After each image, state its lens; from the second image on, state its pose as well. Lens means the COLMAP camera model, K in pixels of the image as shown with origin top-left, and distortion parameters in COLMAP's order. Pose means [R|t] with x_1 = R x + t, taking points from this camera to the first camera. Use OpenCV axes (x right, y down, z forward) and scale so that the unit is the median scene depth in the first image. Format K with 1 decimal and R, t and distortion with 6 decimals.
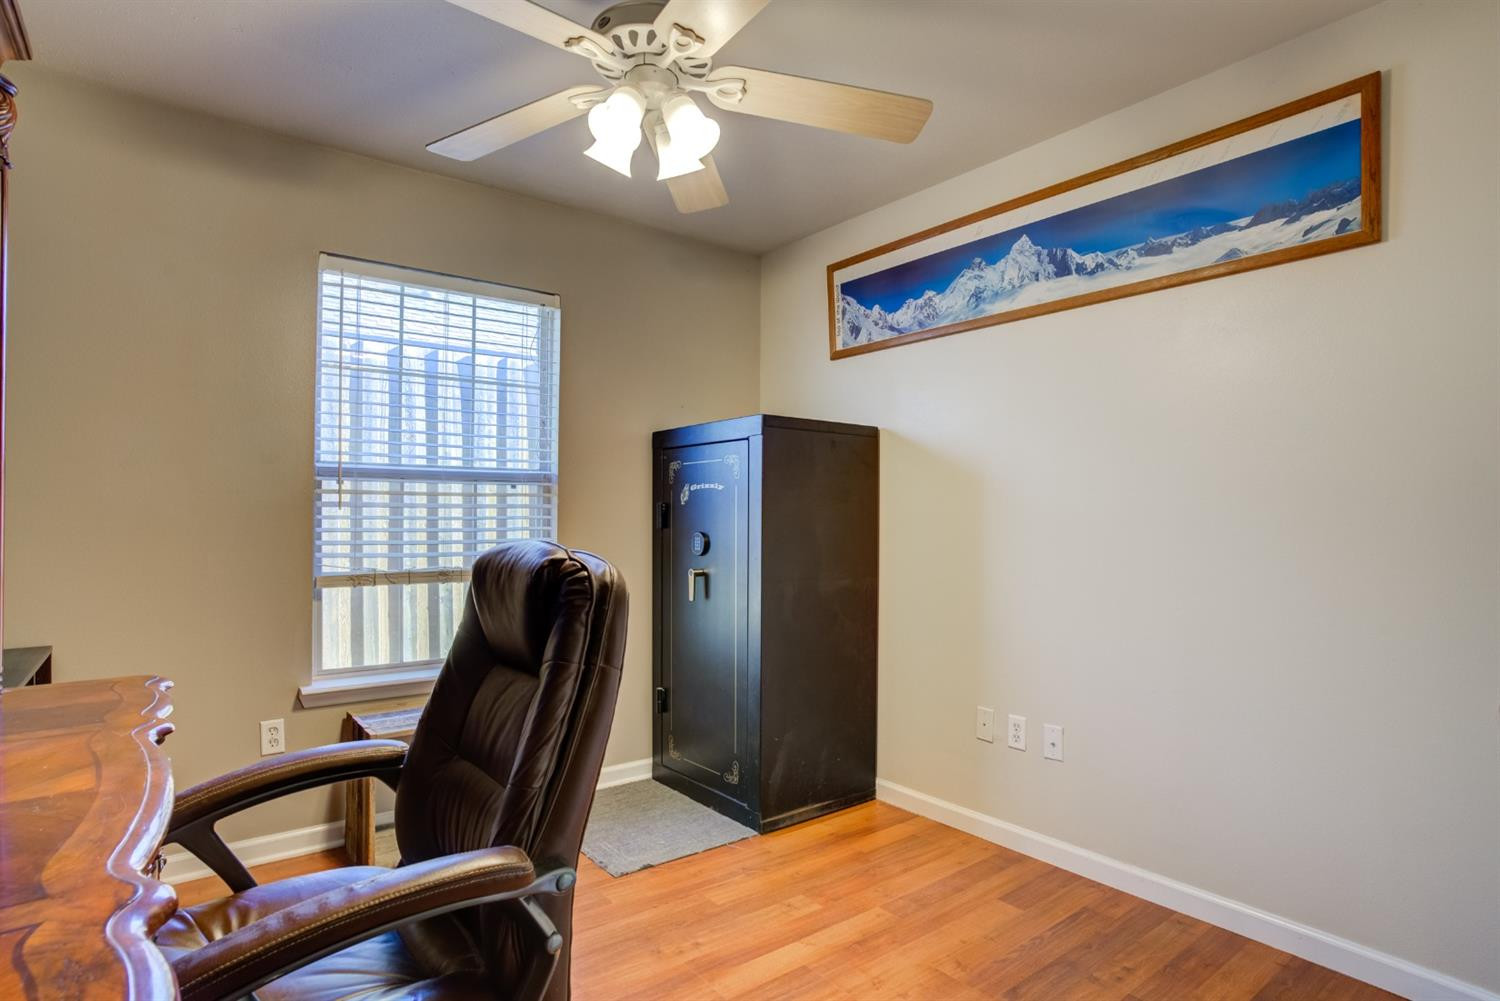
lens RADIAL K [[792.7, 0, 740.1], [0, 792.7, 505.6], [0, 0, 1]] dist [-0.073779, 0.043391]
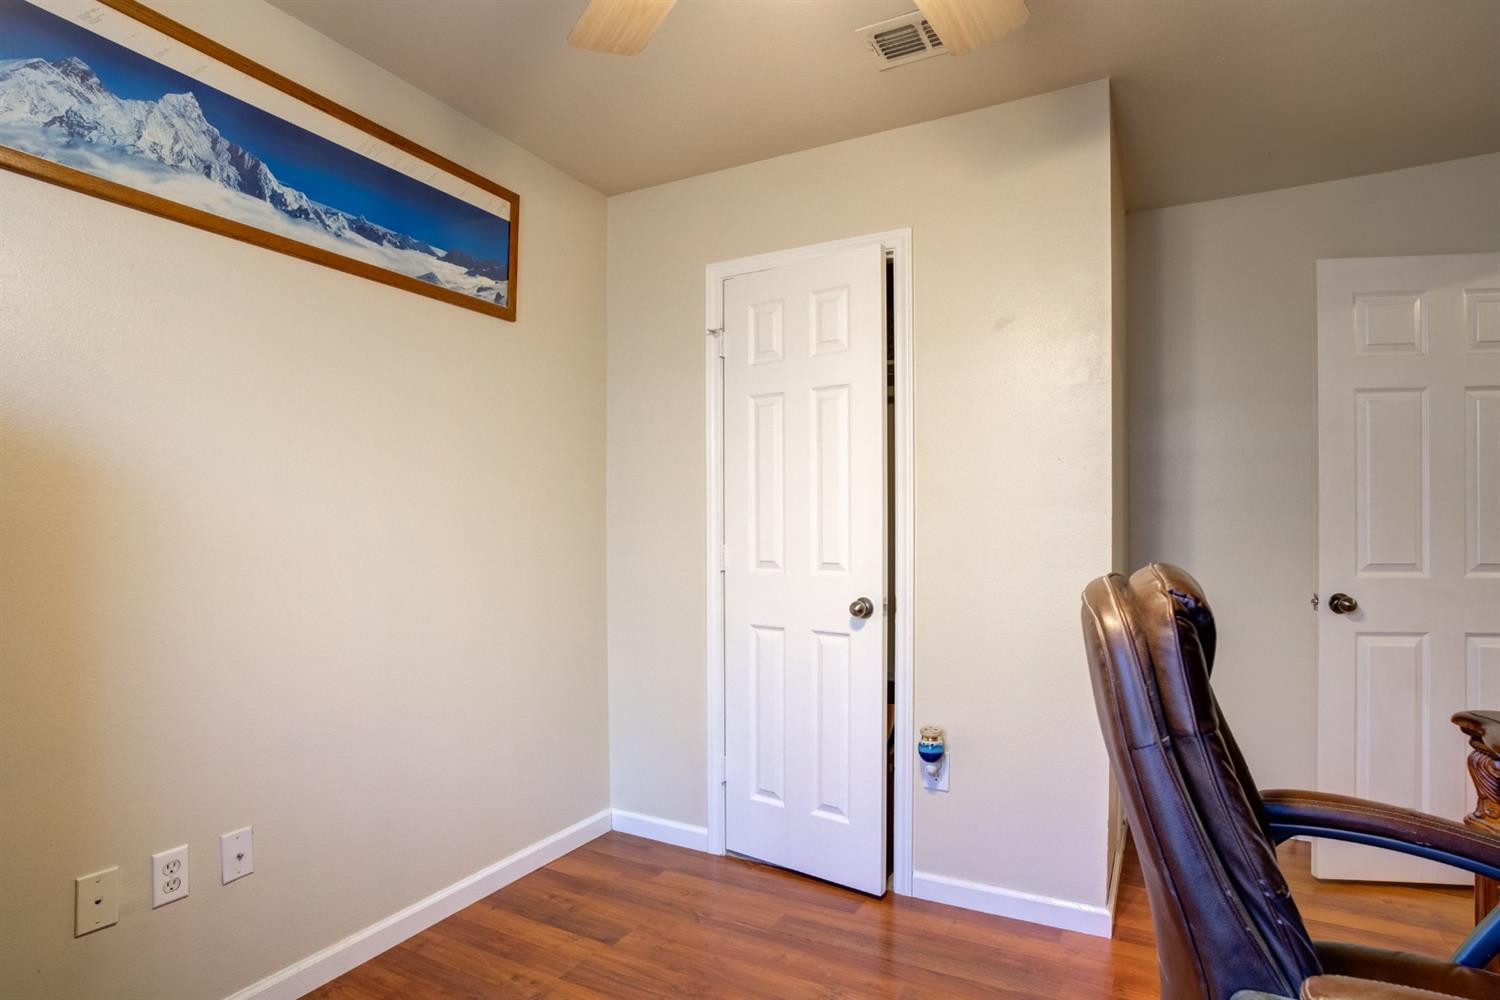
lens RADIAL K [[792.7, 0, 740.1], [0, 792.7, 505.1], [0, 0, 1]] dist [-0.073779, 0.043391]
pose [[-0.419254, 0.006831, 0.907843, -0.418985], [-0.021932, 0.999604, -0.017650, -0.007157], [-0.907604, -0.027310, -0.418938, 0.892613]]
